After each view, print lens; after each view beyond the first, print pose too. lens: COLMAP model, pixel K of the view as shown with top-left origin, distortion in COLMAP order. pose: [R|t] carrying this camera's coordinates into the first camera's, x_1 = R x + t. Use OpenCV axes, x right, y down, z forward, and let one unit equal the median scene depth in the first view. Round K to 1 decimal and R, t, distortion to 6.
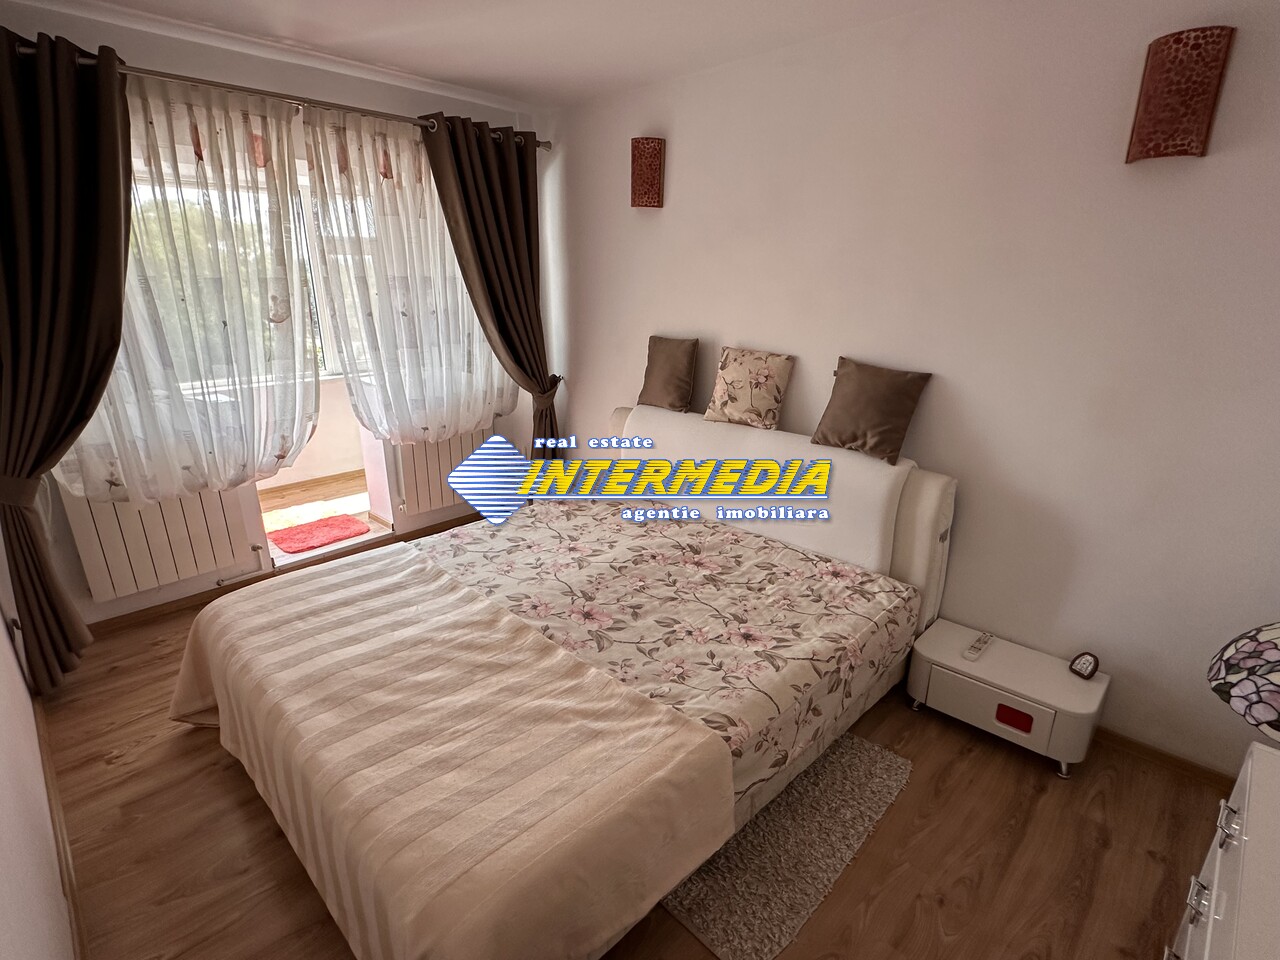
lens RADIAL K [[636.8, 0, 641.1], [0, 636.8, 480.2], [0, 0, 1]] dist [-0.003648, -0.000311]
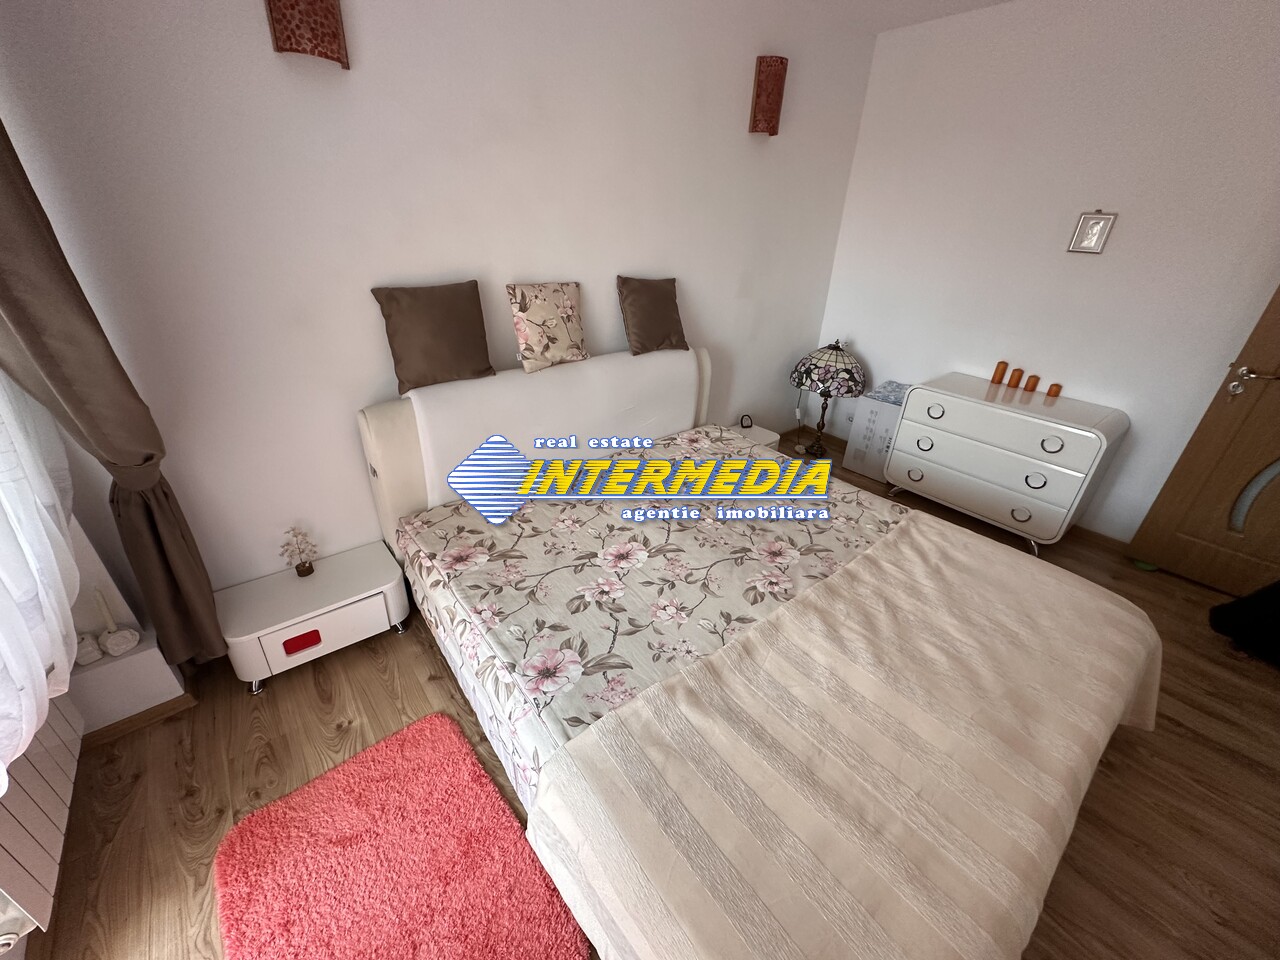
lens RADIAL K [[512.7, 0, 637.5], [0, 512.7, 481.4], [0, 0, 1]] dist [-0.001711, -0.000017]
pose [[0.109879, -0.473796, 0.873753, -0.656128], [0.277707, 0.858701, 0.430711, -0.262983], [-0.954361, 0.195321, 0.225929, 0.832088]]
